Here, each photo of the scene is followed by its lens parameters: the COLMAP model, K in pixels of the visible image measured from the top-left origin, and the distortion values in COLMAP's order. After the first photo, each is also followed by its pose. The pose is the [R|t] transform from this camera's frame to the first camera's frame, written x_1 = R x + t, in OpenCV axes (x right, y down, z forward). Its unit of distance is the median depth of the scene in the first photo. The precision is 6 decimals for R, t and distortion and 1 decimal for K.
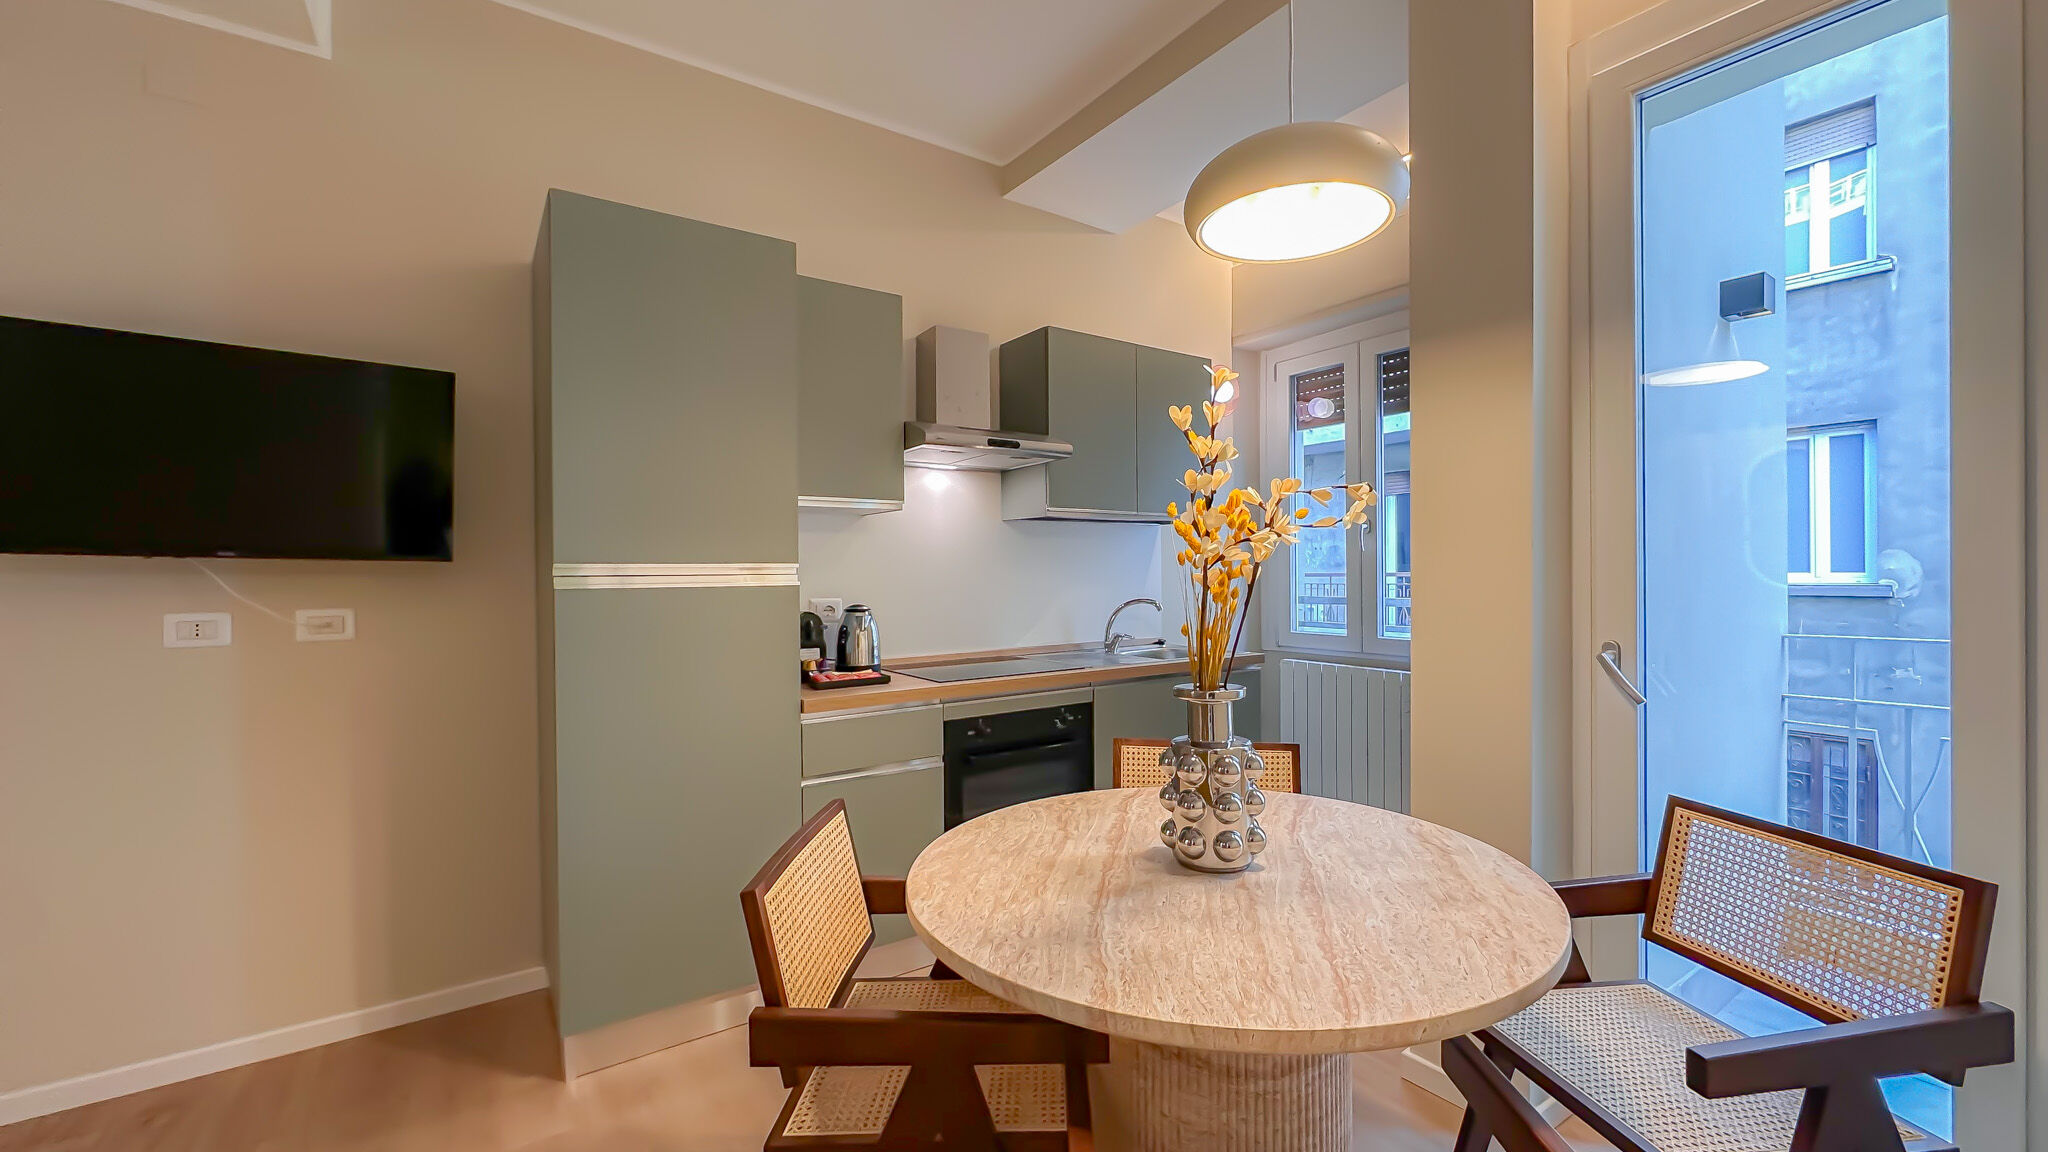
lens RADIAL K [[828.5, 0, 1024.0], [0, 828.5, 576.0], [0, 0, 1]] dist [-0.005429, -0.000096]
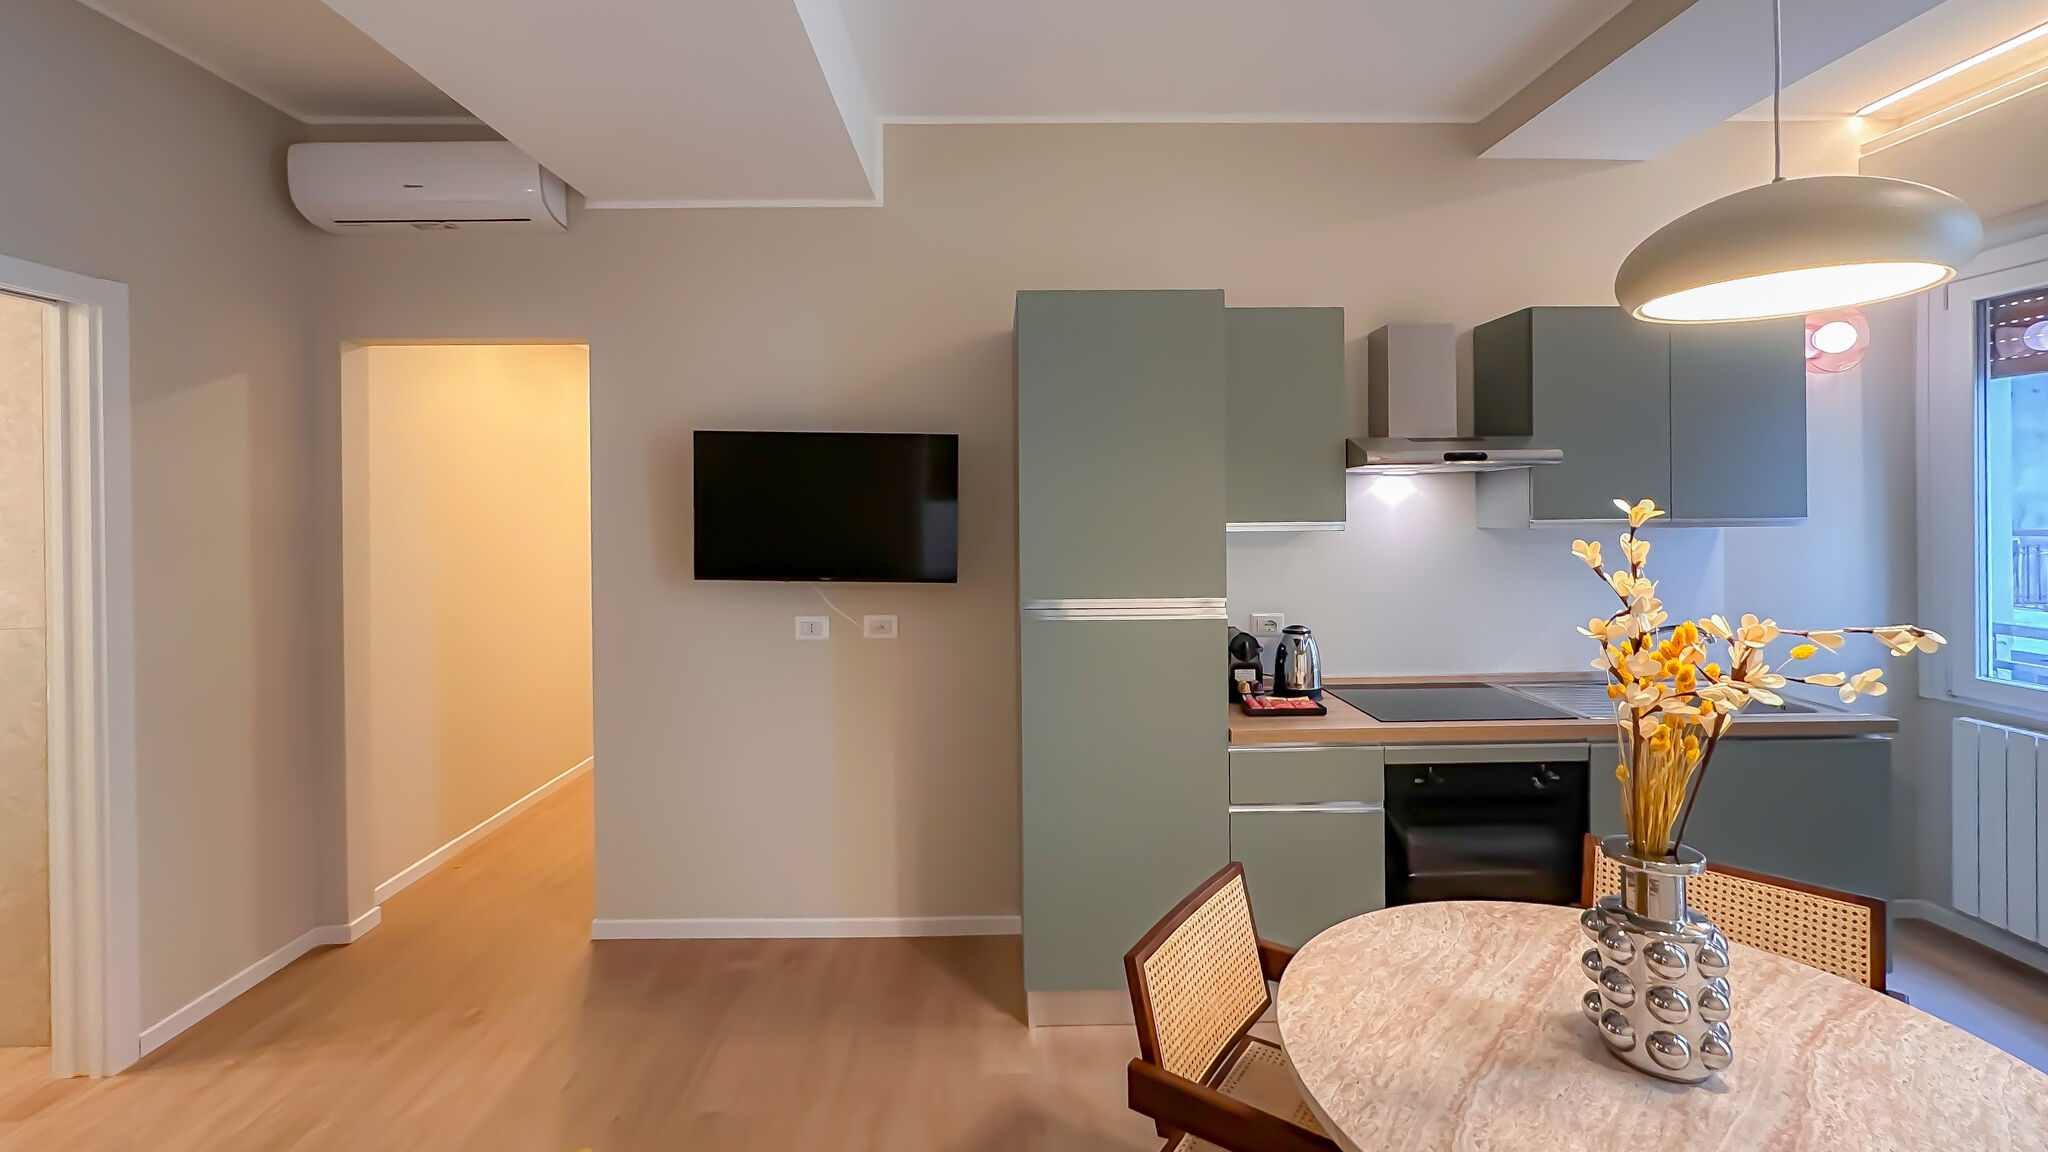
lens RADIAL K [[866.4, 0, 995.4], [0, 866.4, 511.4], [0, 0, 1]] dist [-0.004032, 0.000378]
pose [[0.827220, 0.003414, -0.561868, 0.149233], [-0.001474, 0.999991, 0.003906, -0.193990], [0.561877, -0.002403, 0.827218, -0.094587]]
